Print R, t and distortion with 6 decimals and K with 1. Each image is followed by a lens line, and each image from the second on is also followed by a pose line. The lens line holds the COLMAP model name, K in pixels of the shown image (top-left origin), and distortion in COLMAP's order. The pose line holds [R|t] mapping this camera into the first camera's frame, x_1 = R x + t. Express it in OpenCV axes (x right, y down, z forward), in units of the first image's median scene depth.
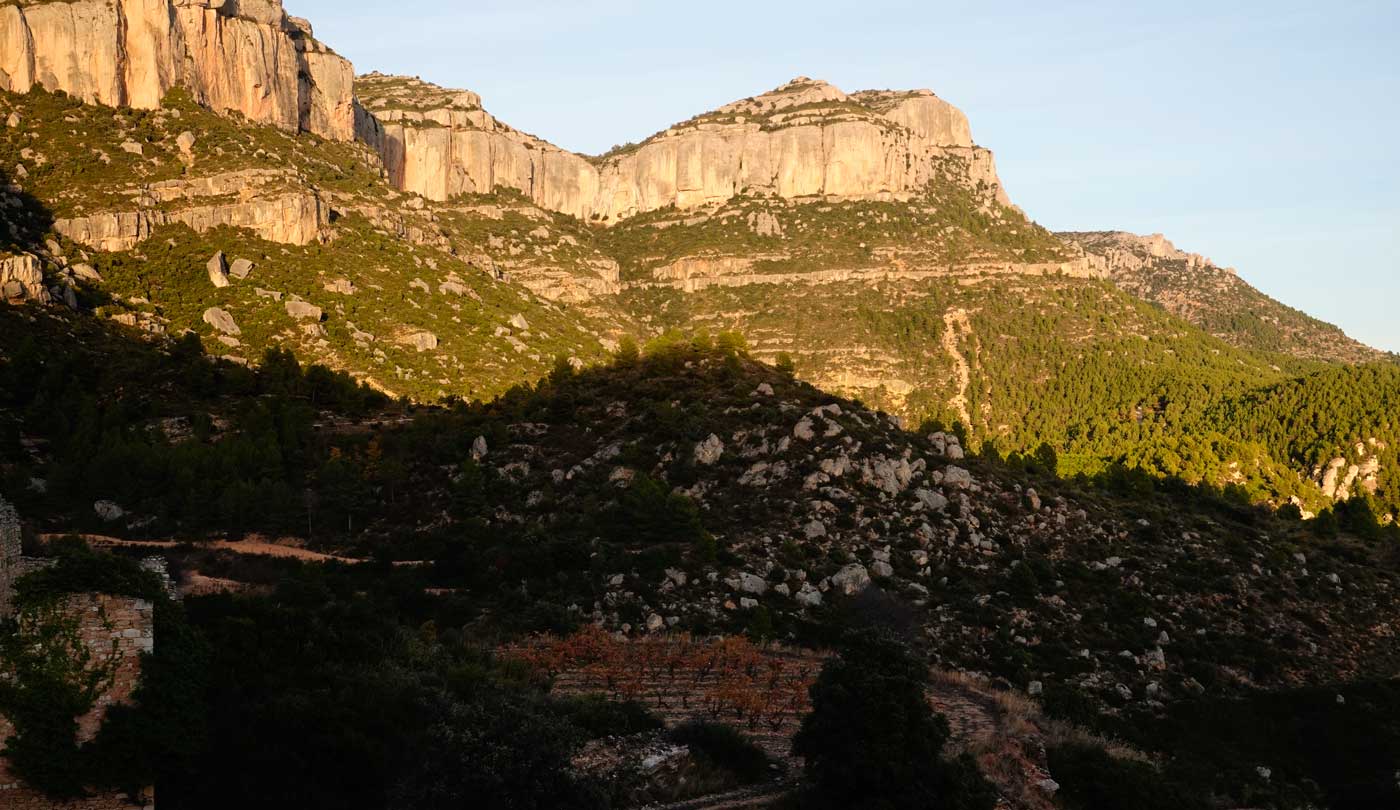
lens RADIAL K [[1942.4, 0, 697.1], [0, 1942.4, 399.3], [0, 0, 1]] dist [0.001453, 0.000000]
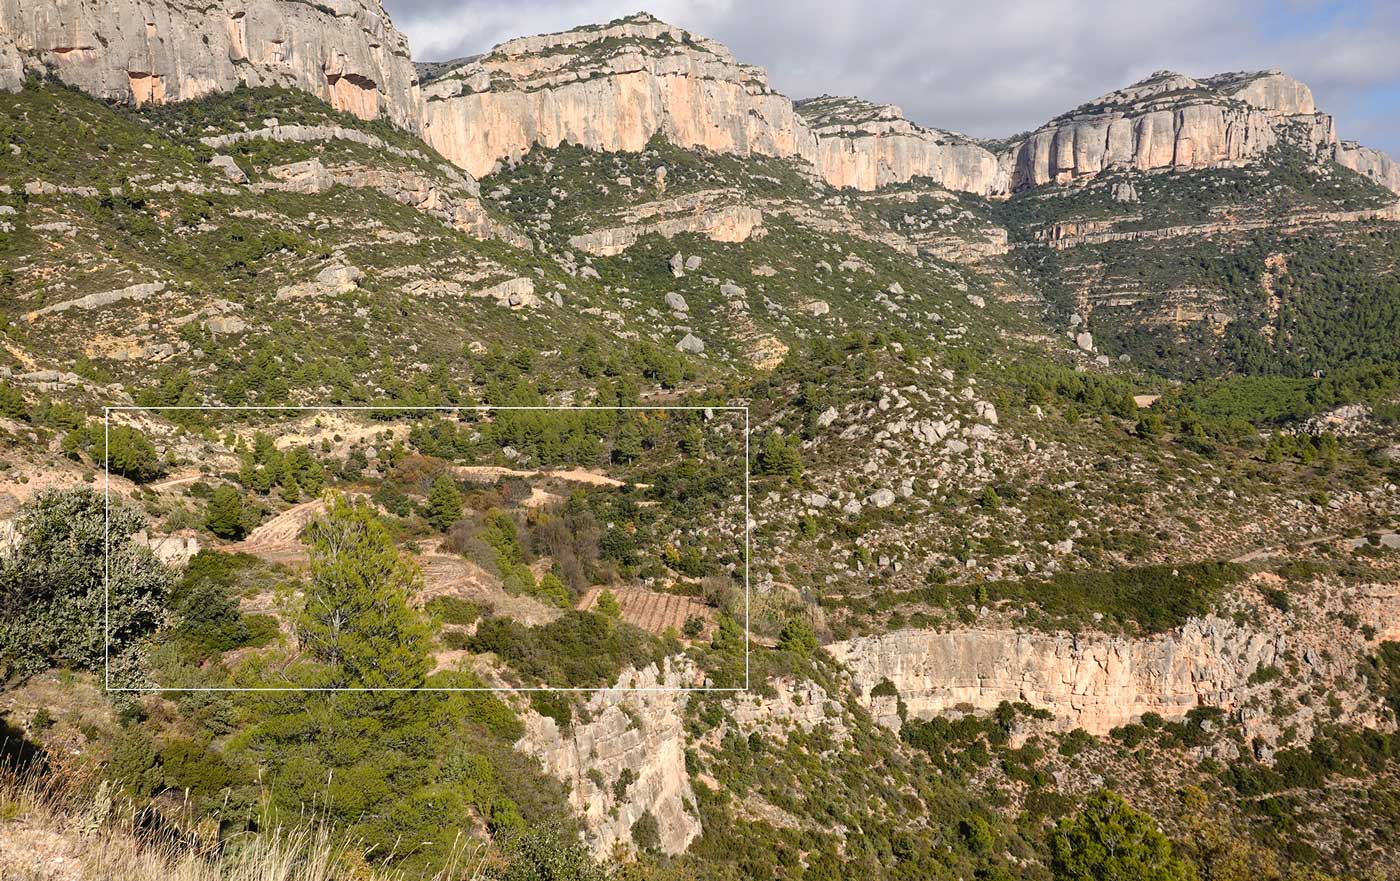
lens RADIAL K [[1518.8, 0, 699.5], [0, 1518.8, 445.7], [0, 0, 1]] dist [0.027825, 0.000000]
pose [[0.956329, -0.008753, -0.292160, 0.087041], [0.033081, 0.996370, 0.078433, -0.017006], [0.290413, -0.084673, 0.953148, -0.083771]]
